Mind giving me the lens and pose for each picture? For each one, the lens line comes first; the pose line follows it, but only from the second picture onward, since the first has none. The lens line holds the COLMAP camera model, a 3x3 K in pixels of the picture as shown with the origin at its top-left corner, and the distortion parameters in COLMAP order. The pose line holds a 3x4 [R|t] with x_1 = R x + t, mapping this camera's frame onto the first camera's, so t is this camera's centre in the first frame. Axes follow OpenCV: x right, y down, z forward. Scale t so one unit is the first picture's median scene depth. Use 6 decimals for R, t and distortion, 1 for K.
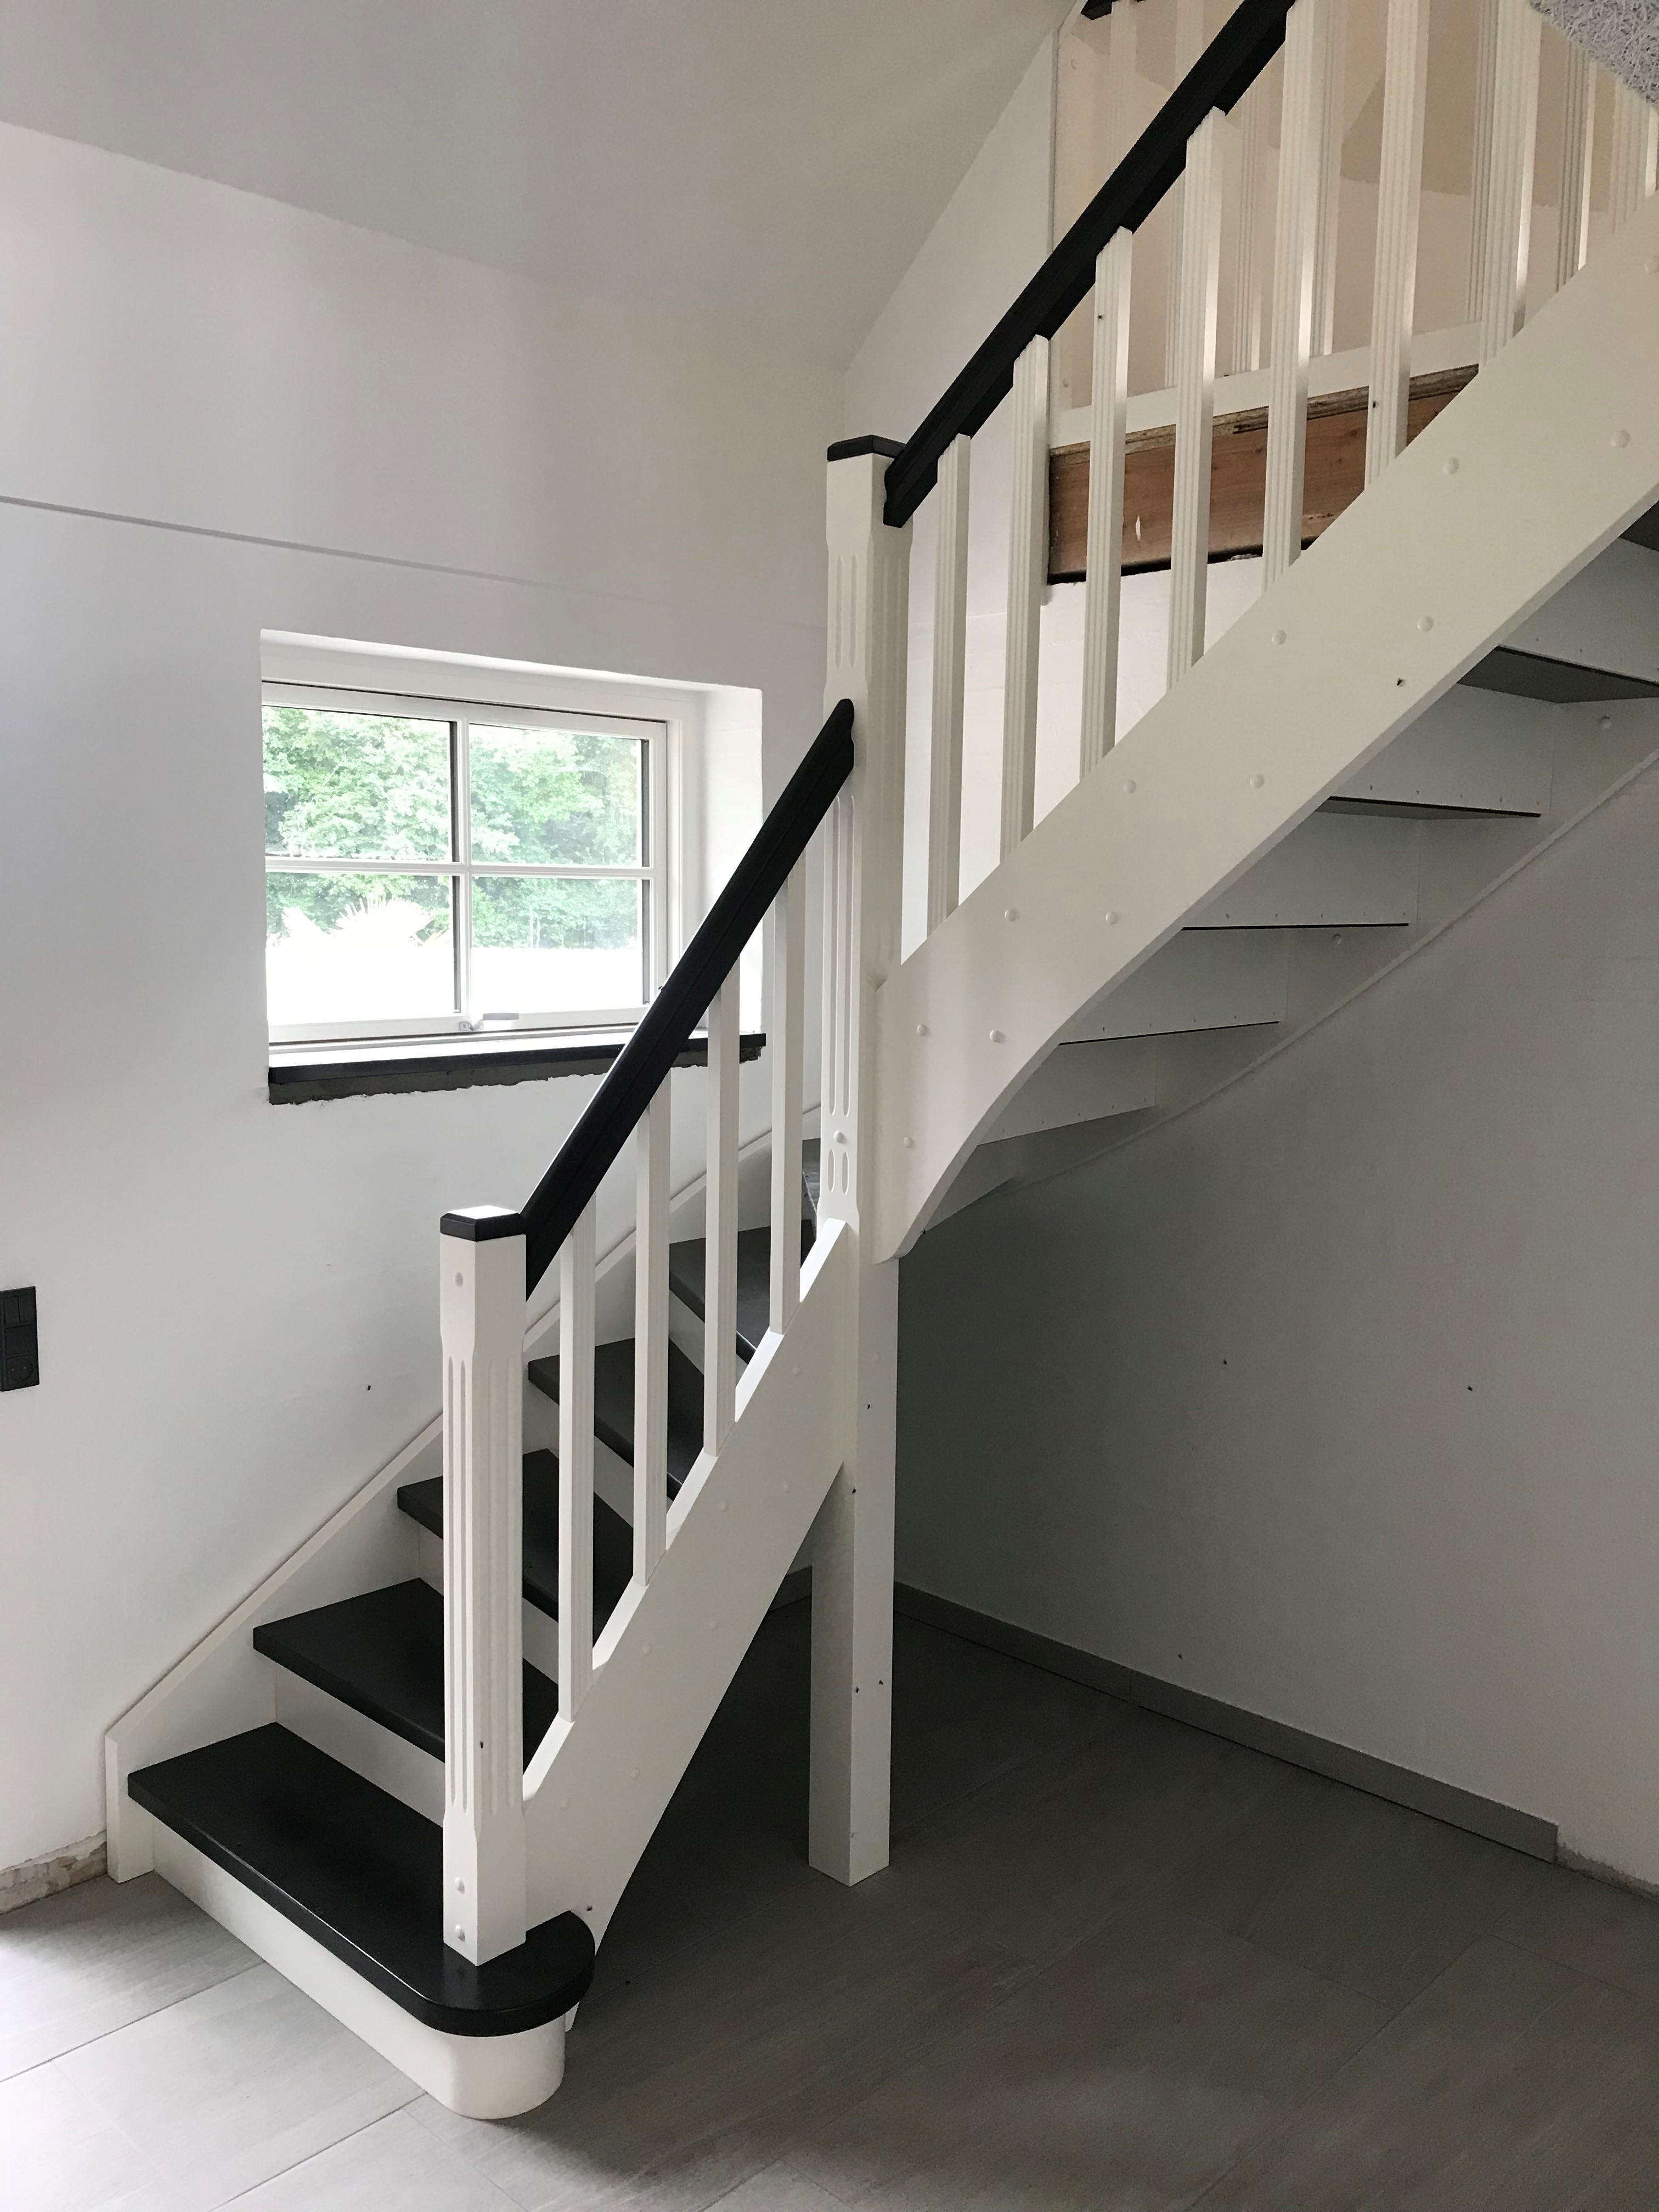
lens RADIAL K [[1792.3, 0, 829.5], [0, 1792.3, 1106.0], [0, 0, 1]] dist [-0.005852, -0.041696]
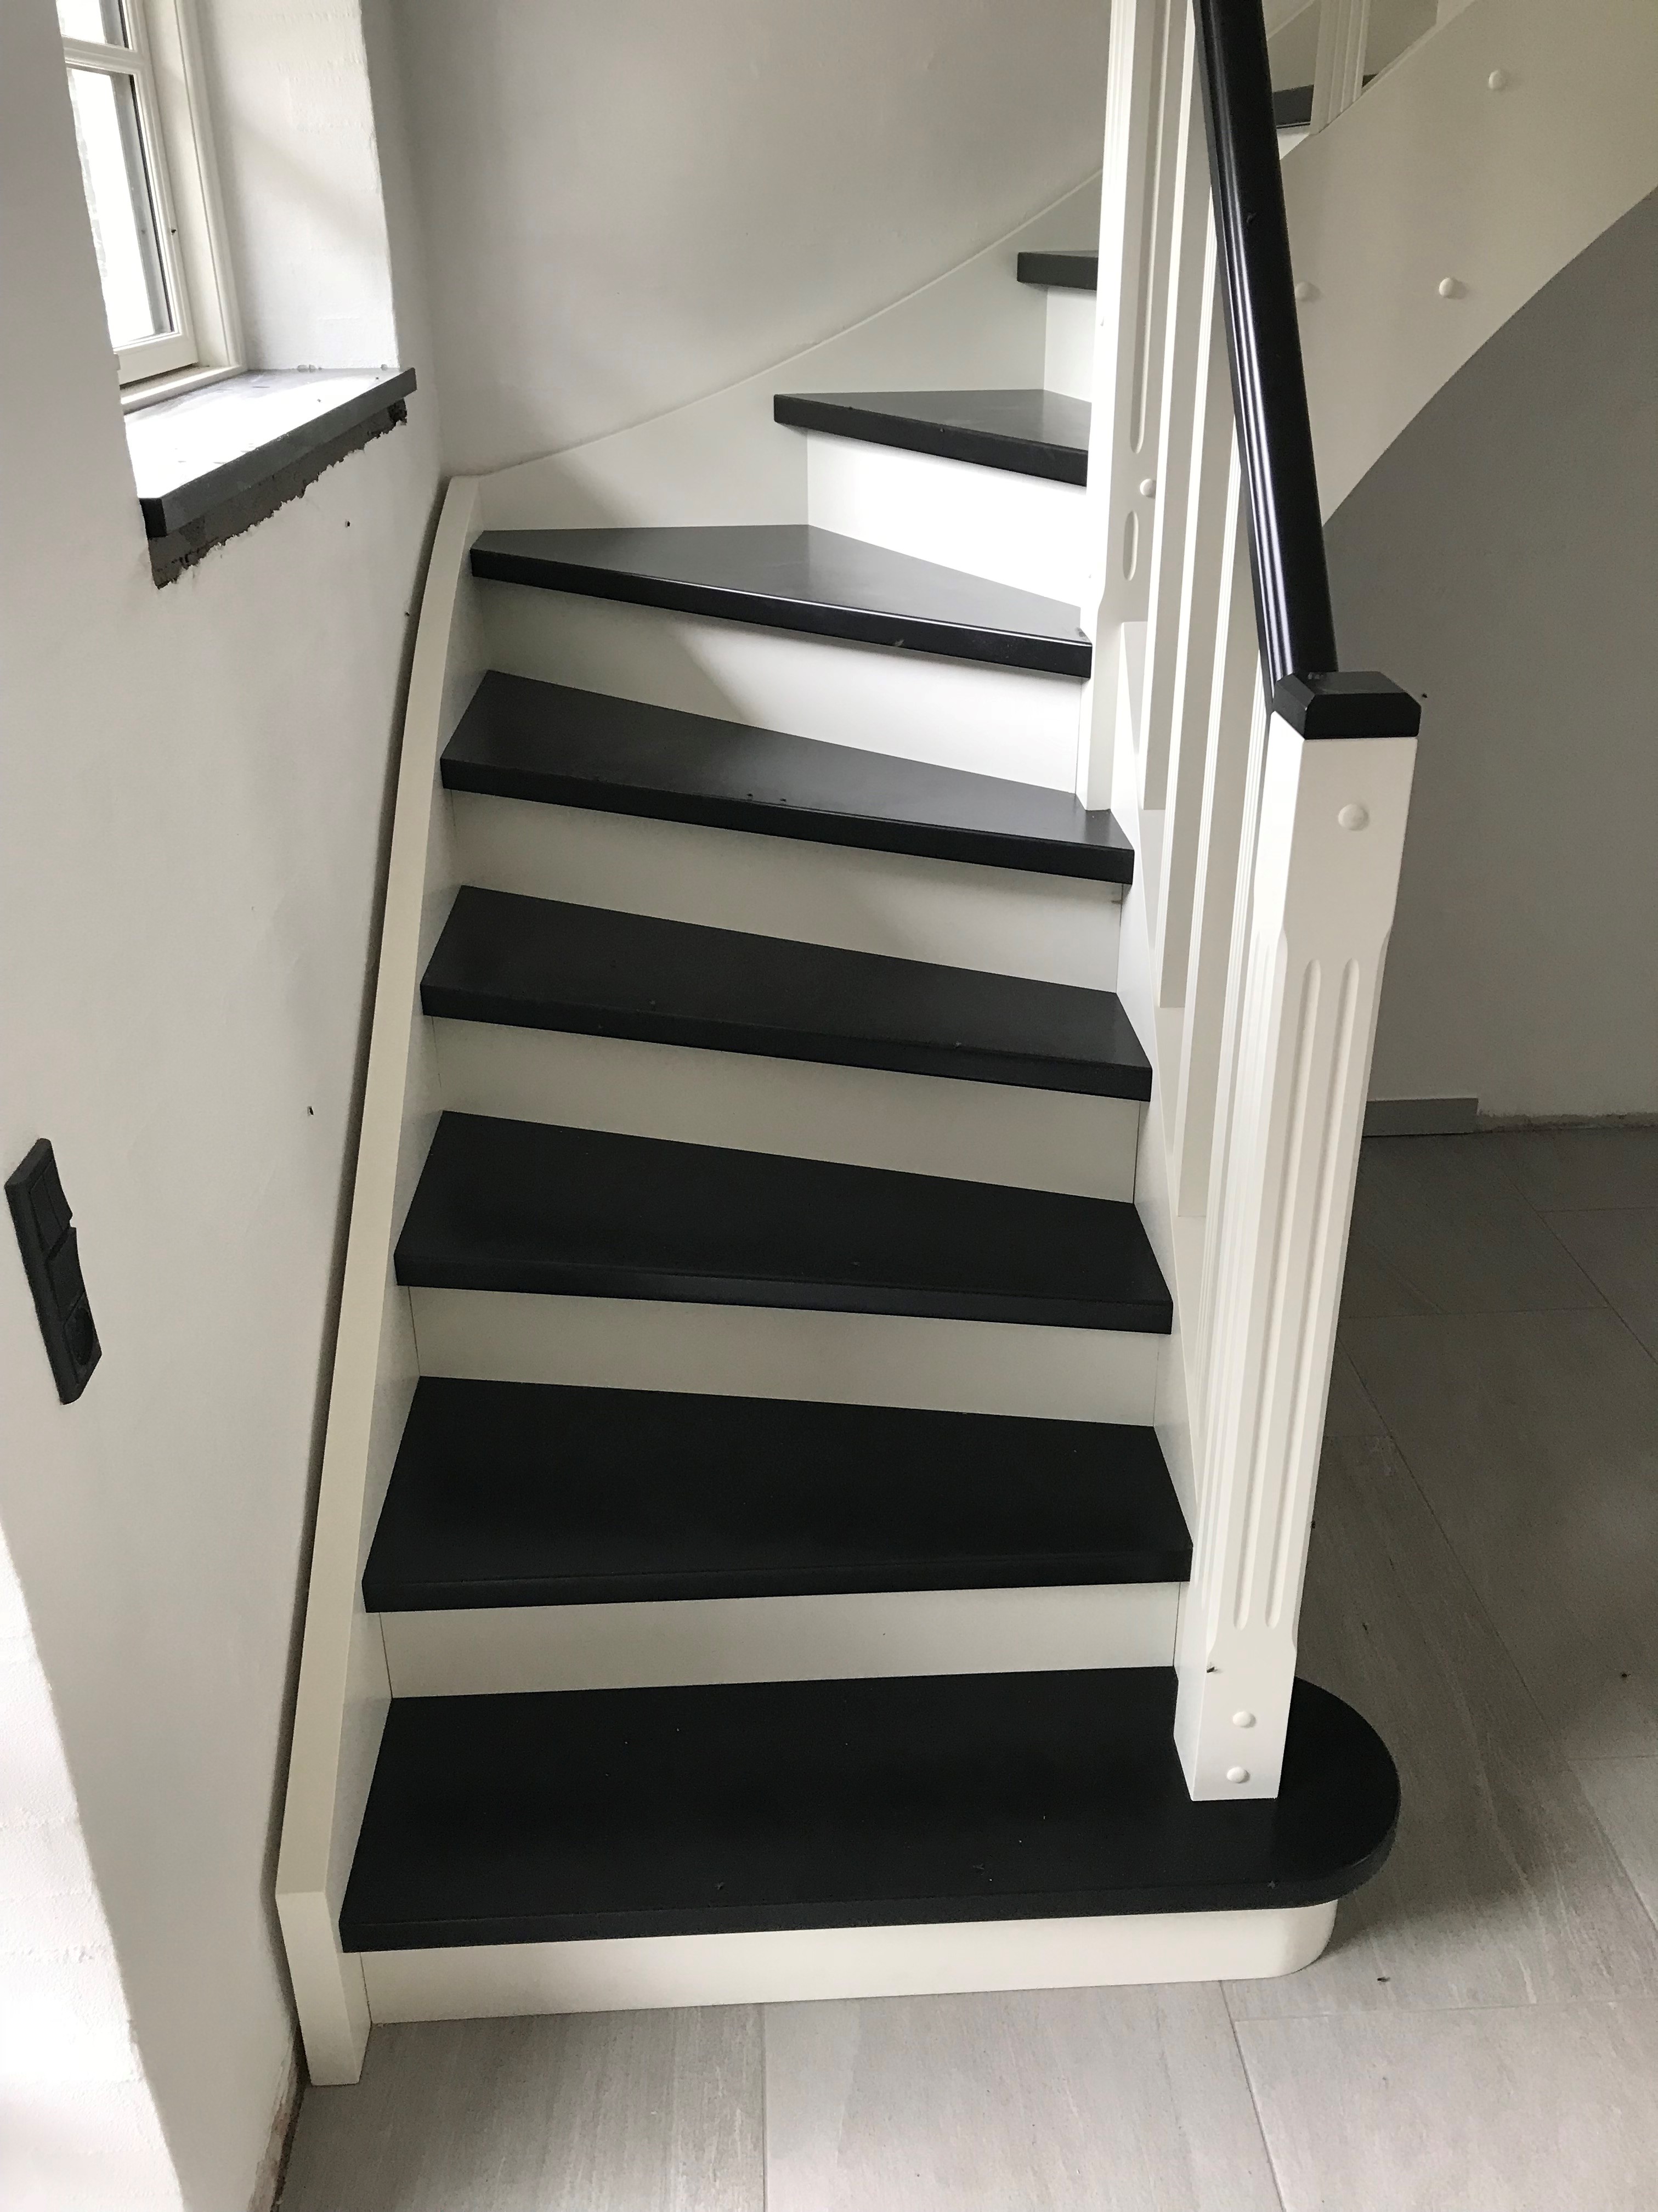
lens RADIAL K [[1792.0, 0, 829.0], [0, 1792.0, 1106.0], [0, 0, 1]] dist [-0.005852, -0.041696]
pose [[0.690781, -0.350414, 0.632480, -0.608558], [0.104825, 0.914014, 0.391905, -0.045485], [-0.715425, -0.204421, 0.668116, 0.663474]]
